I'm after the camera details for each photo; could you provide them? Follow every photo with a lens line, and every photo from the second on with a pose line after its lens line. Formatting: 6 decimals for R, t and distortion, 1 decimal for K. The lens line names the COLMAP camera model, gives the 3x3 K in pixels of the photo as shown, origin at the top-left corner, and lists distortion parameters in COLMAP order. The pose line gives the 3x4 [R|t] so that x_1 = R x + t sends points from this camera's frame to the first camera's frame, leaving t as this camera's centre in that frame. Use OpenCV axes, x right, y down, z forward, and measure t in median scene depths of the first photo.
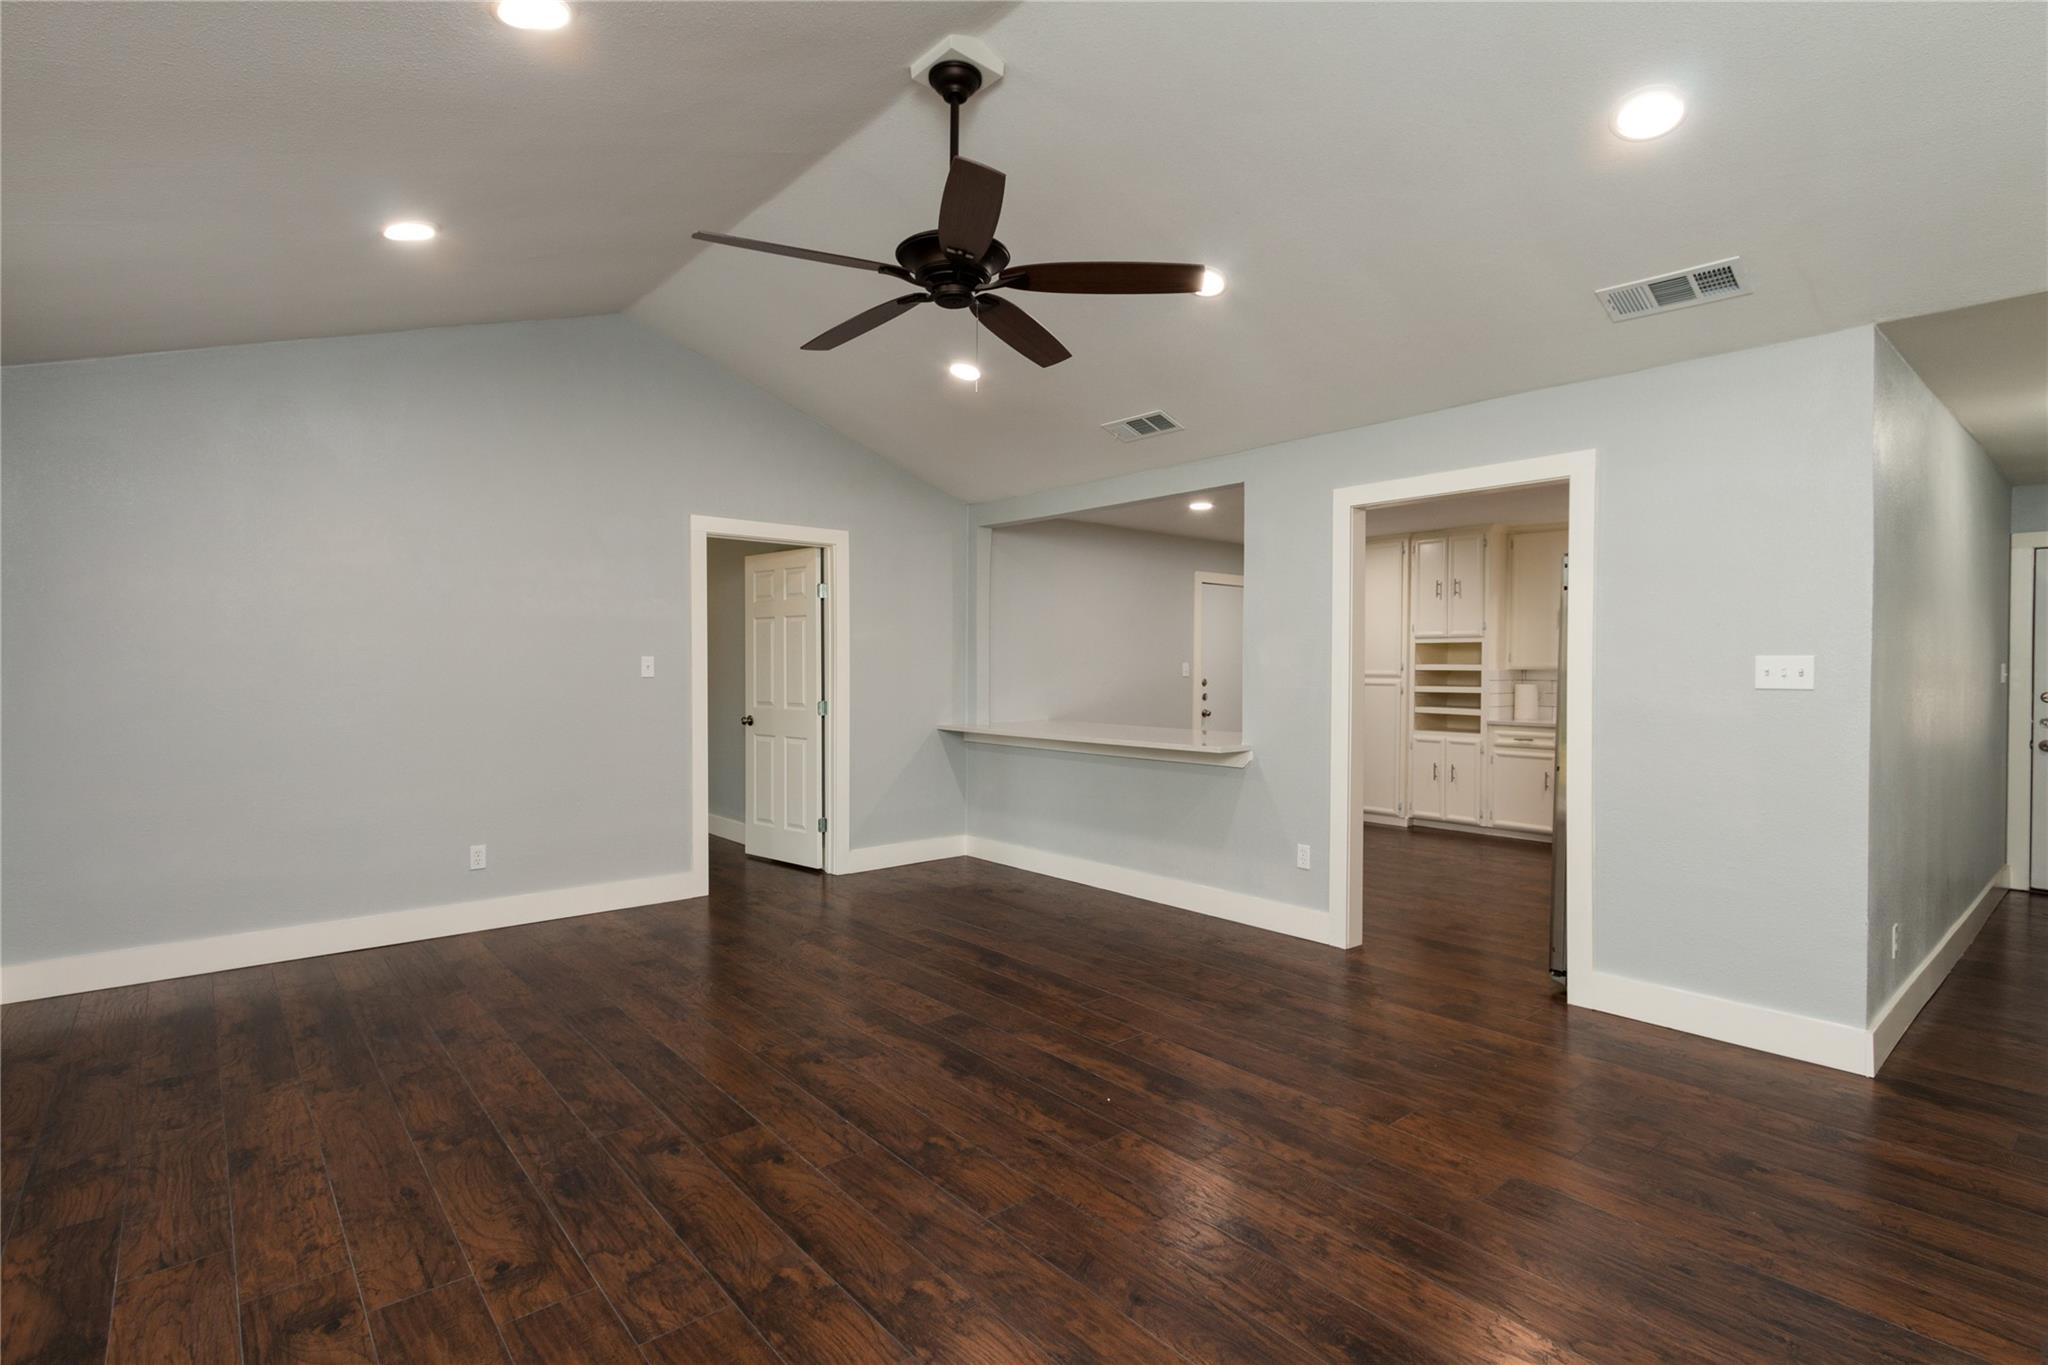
lens RADIAL K [[961.9, 0, 1031.6], [0, 961.9, 677.2], [0, 0, 1]] dist [0.013640, -0.006404]
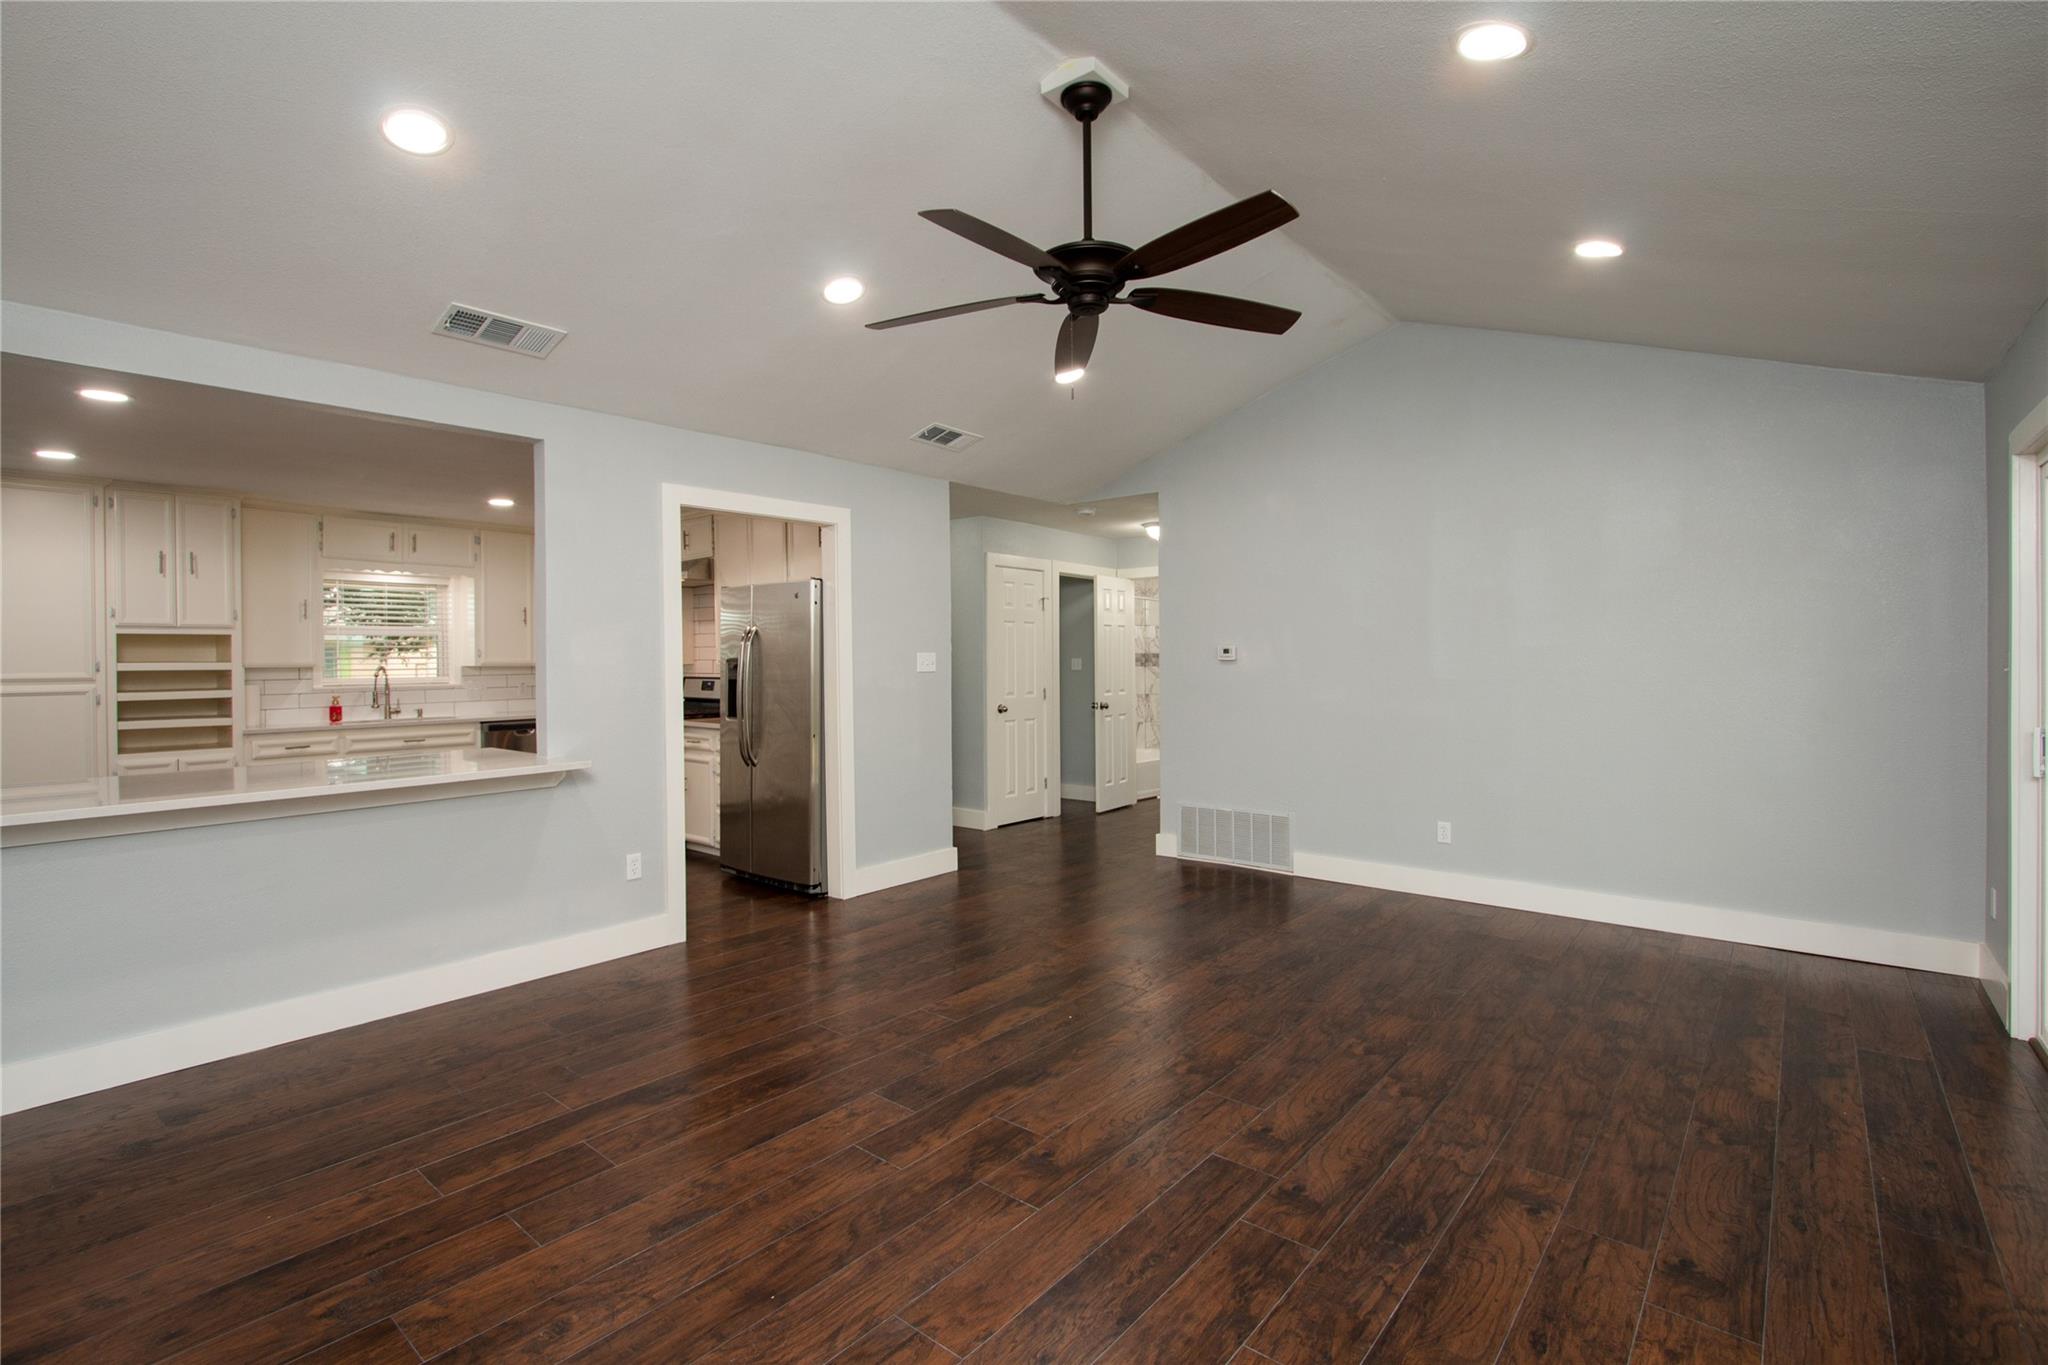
lens RADIAL K [[941.9, 0, 1000.2], [0, 941.9, 669.1], [0, 0, 1]] dist [-0.018552, 0.001232]
pose [[-0.142109, -0.014318, 0.989747, -0.965602], [0.019325, 0.999665, 0.017236, -0.020157], [-0.989662, 0.021576, -0.141785, 1.120951]]
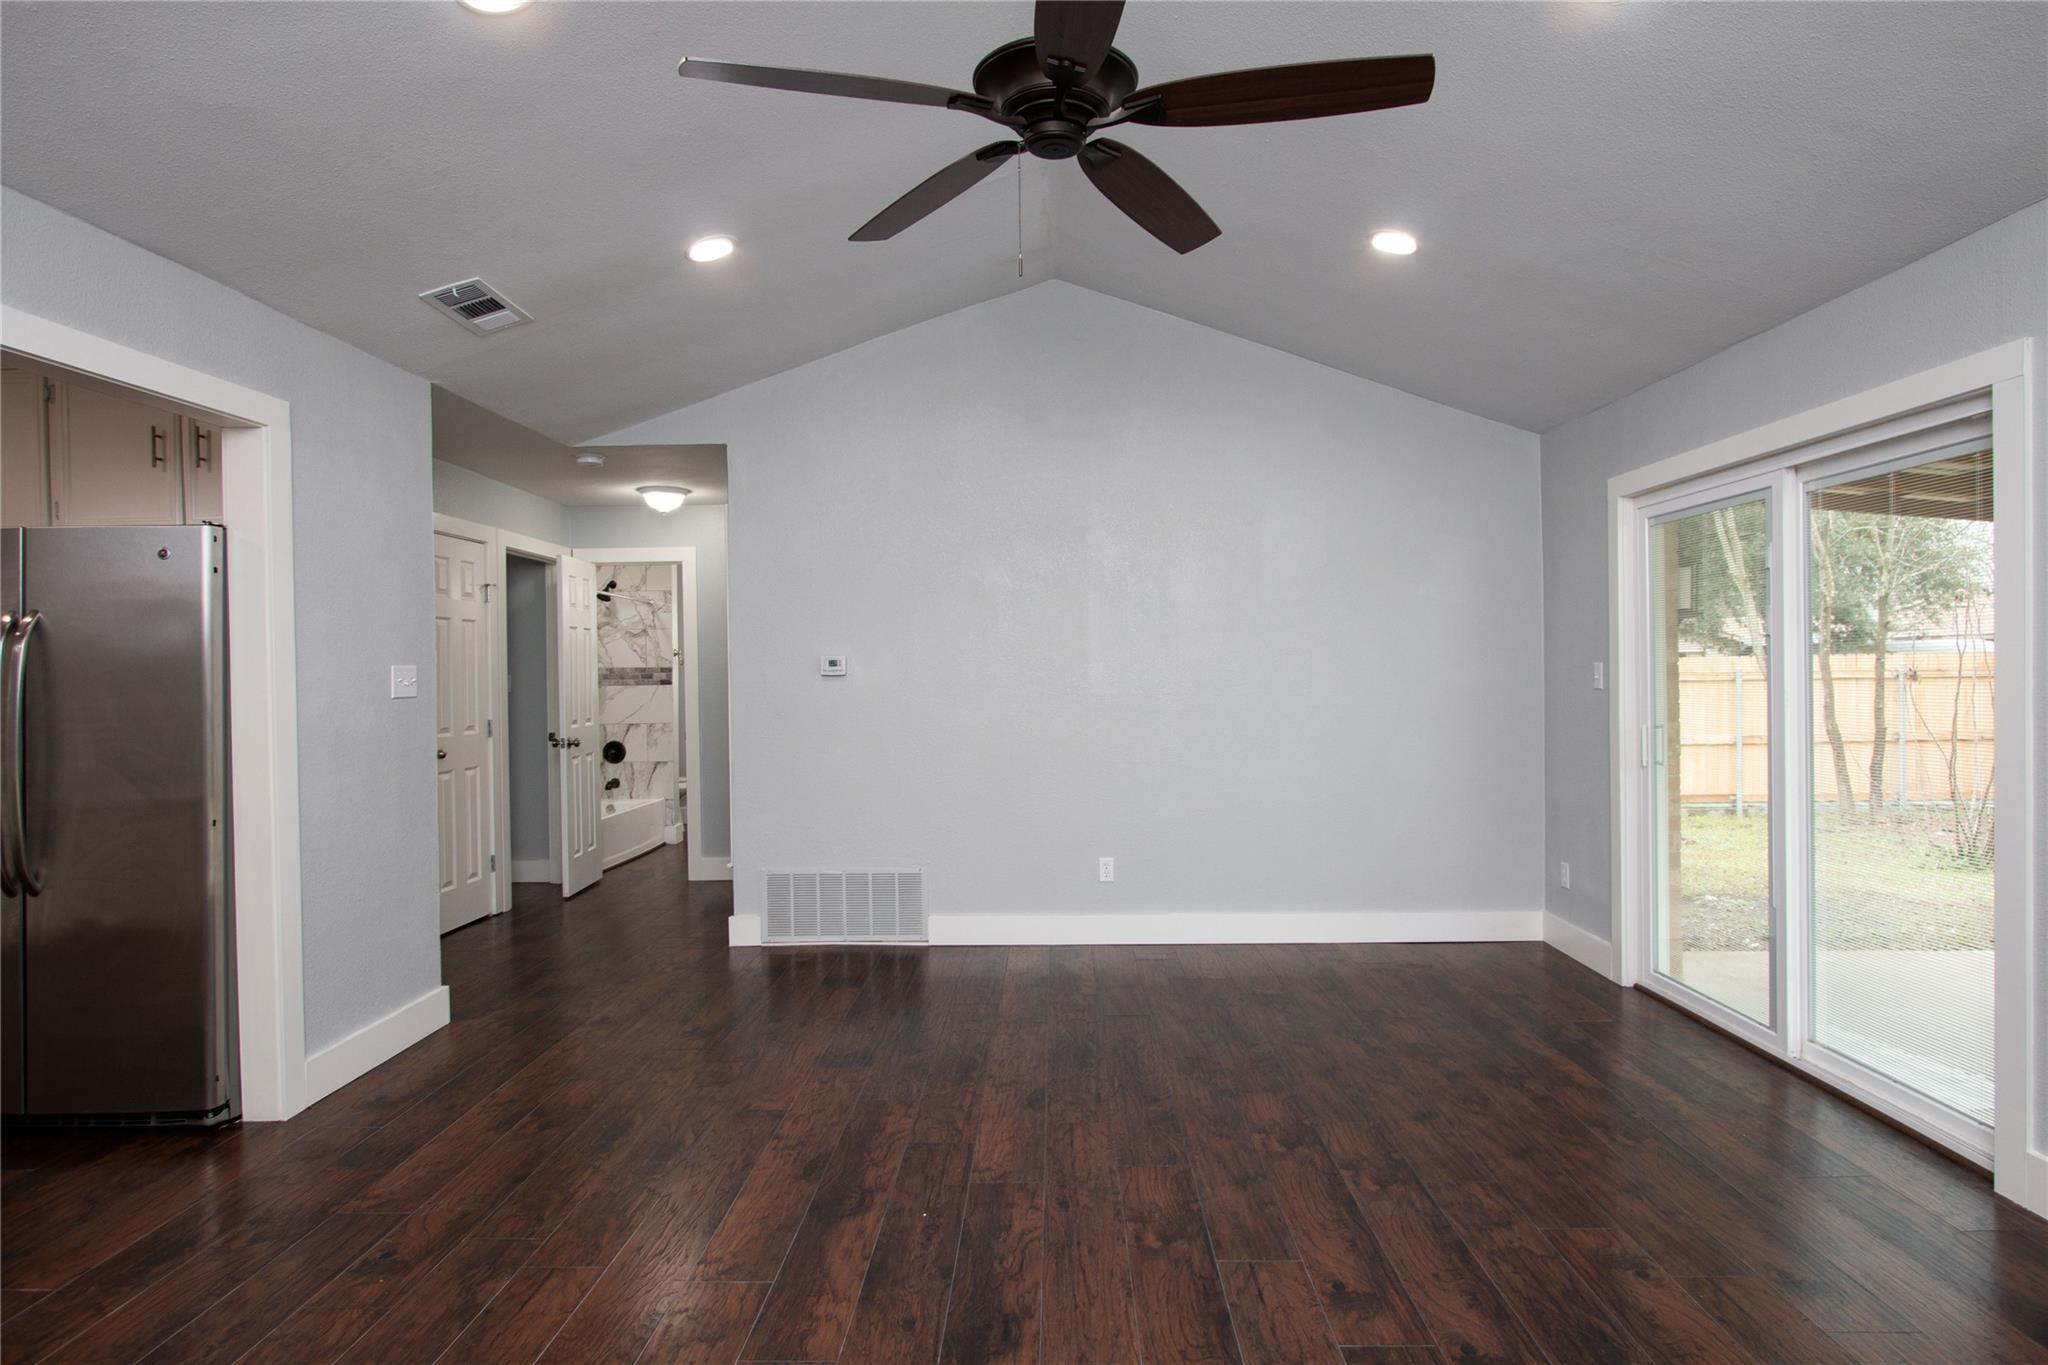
lens RADIAL K [[1115.9, 0, 1036.4], [0, 1115.9, 676.5], [0, 0, 1]] dist [-0.015848, 0.001316]
pose [[-0.745145, -0.000345, 0.666903, -0.543509], [0.016508, 0.999684, 0.018962, -0.022069], [-0.666699, 0.025138, -0.744903, 1.452390]]
